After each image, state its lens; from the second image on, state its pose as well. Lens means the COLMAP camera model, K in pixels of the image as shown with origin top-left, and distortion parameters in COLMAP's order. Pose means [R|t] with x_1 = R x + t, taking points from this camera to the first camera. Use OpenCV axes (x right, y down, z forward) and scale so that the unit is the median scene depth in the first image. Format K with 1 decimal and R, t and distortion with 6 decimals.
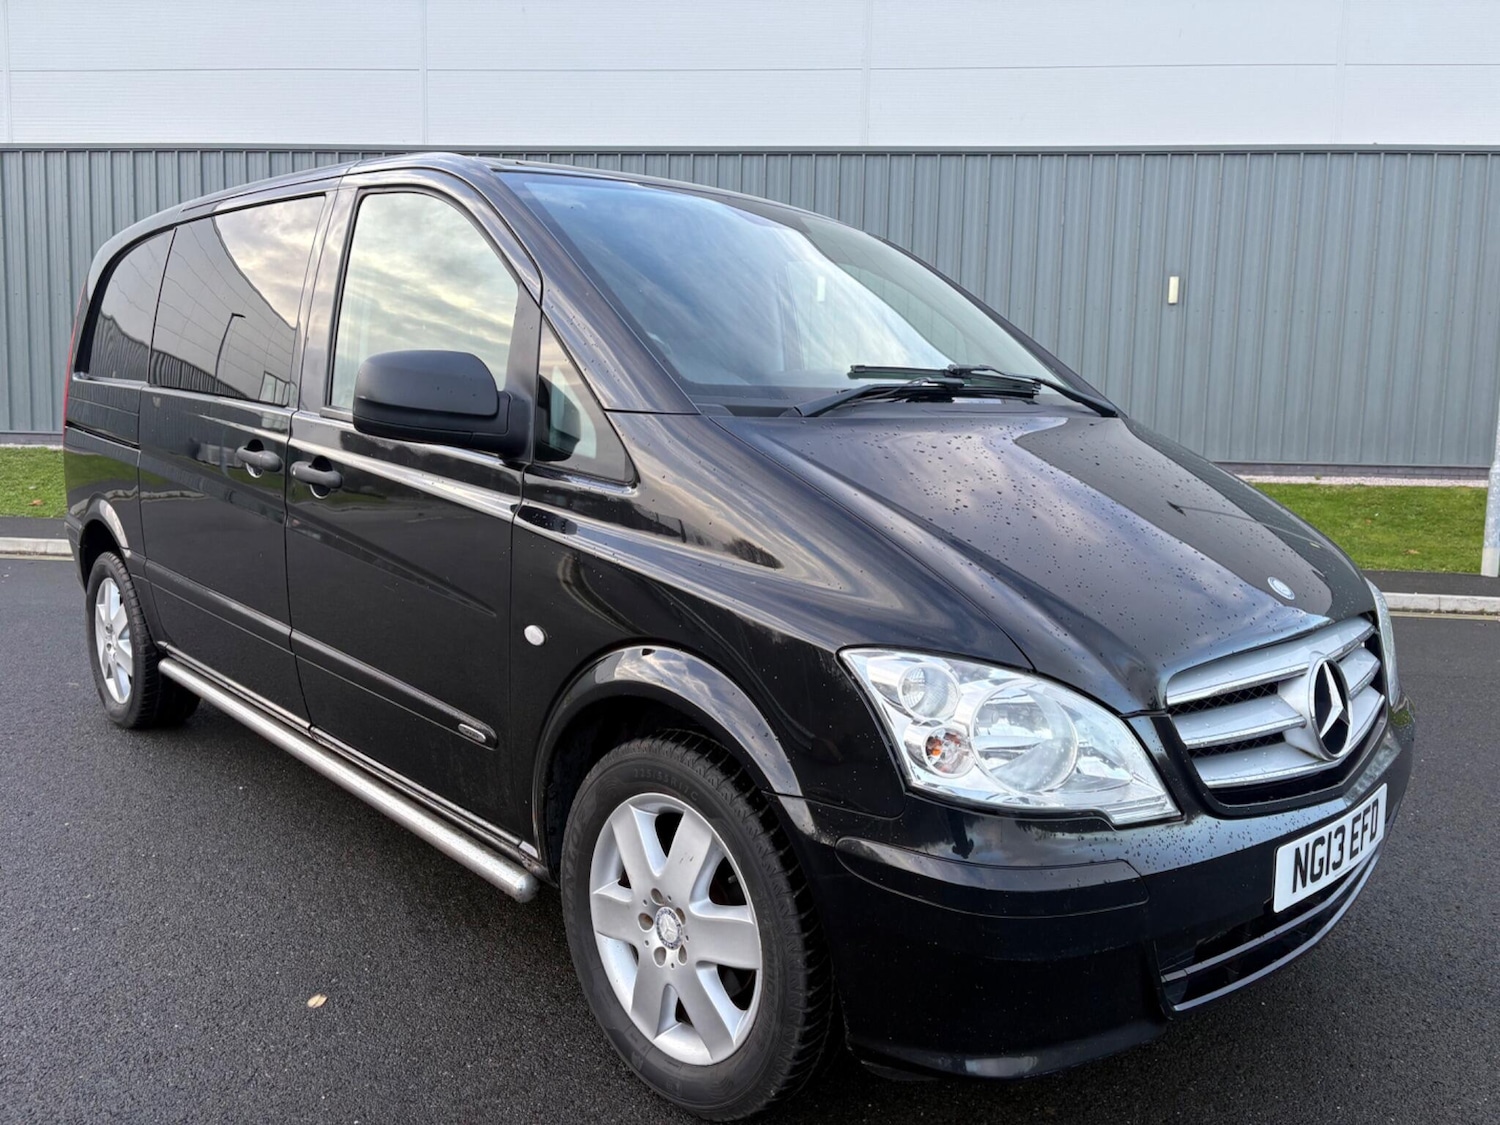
lens RADIAL K [[1147.1, 0, 710.7], [0, 1147.1, 560.8], [0, 0, 1]] dist [0.023983, 0.002089]
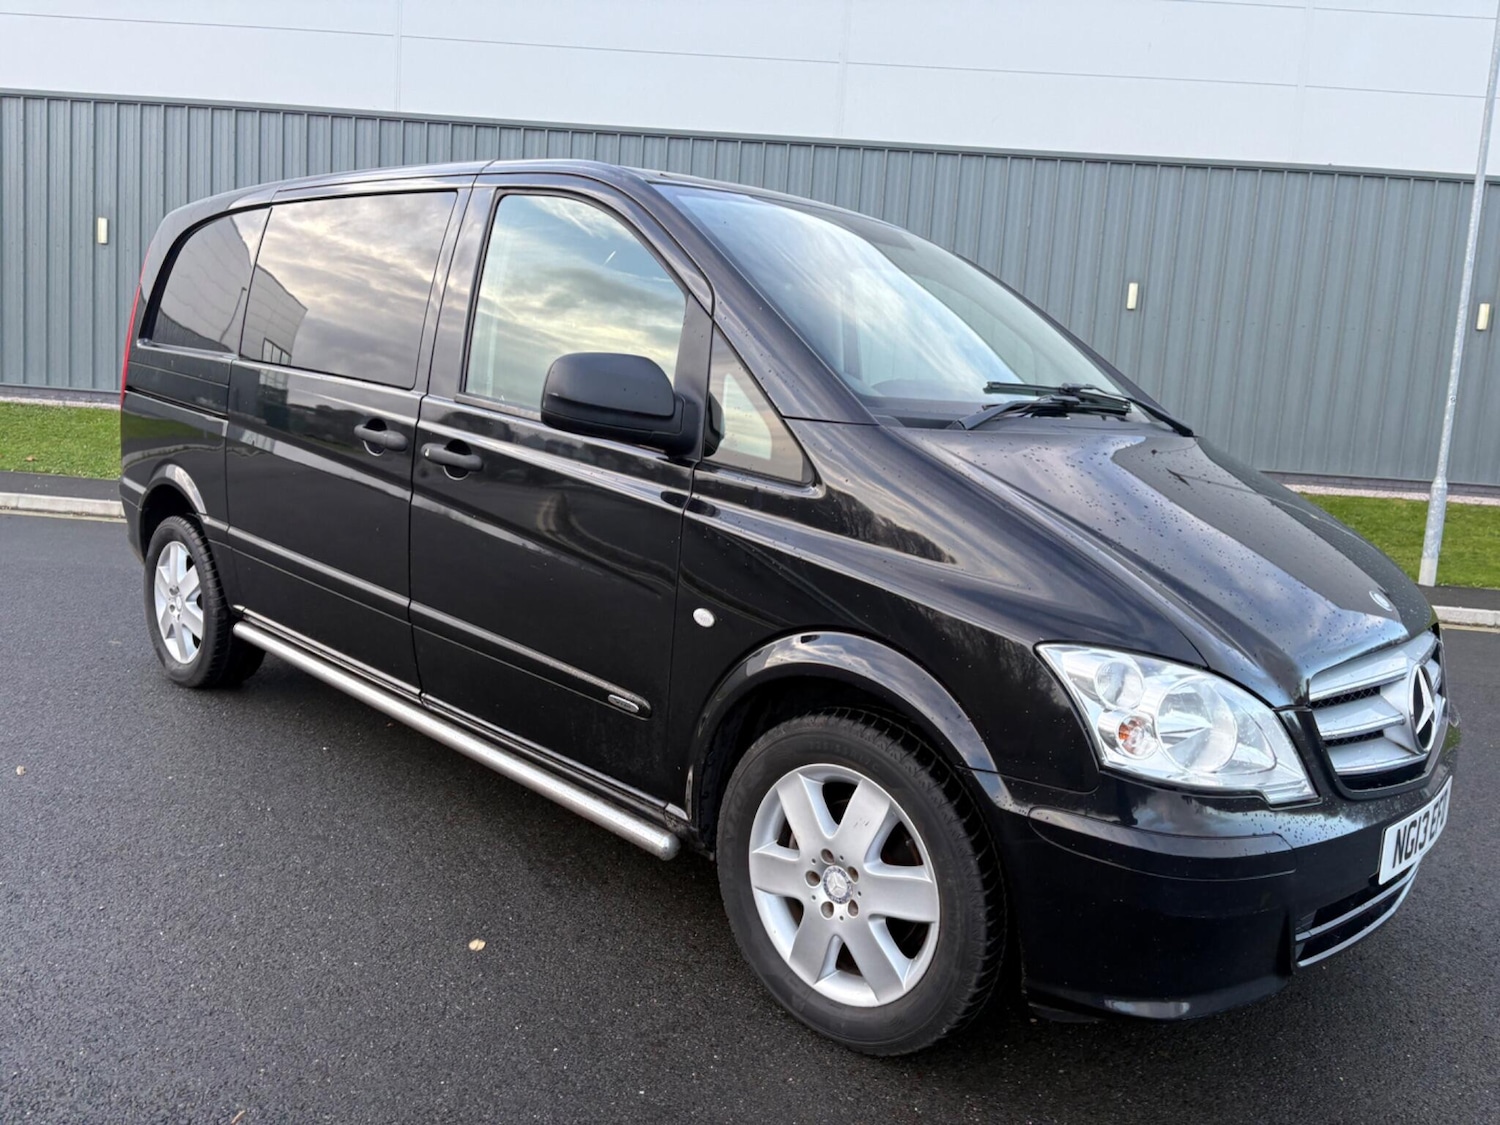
lens RADIAL K [[1147.1, 0, 684.7], [0, 1147.1, 557.2], [0, 0, 1]] dist [0.023983, 0.002089]
pose [[0.998198, 0.038108, 0.046344, -0.198333], [-0.038836, 0.999135, 0.014900, -0.007530], [-0.045736, -0.016673, 0.998814, -0.082155]]
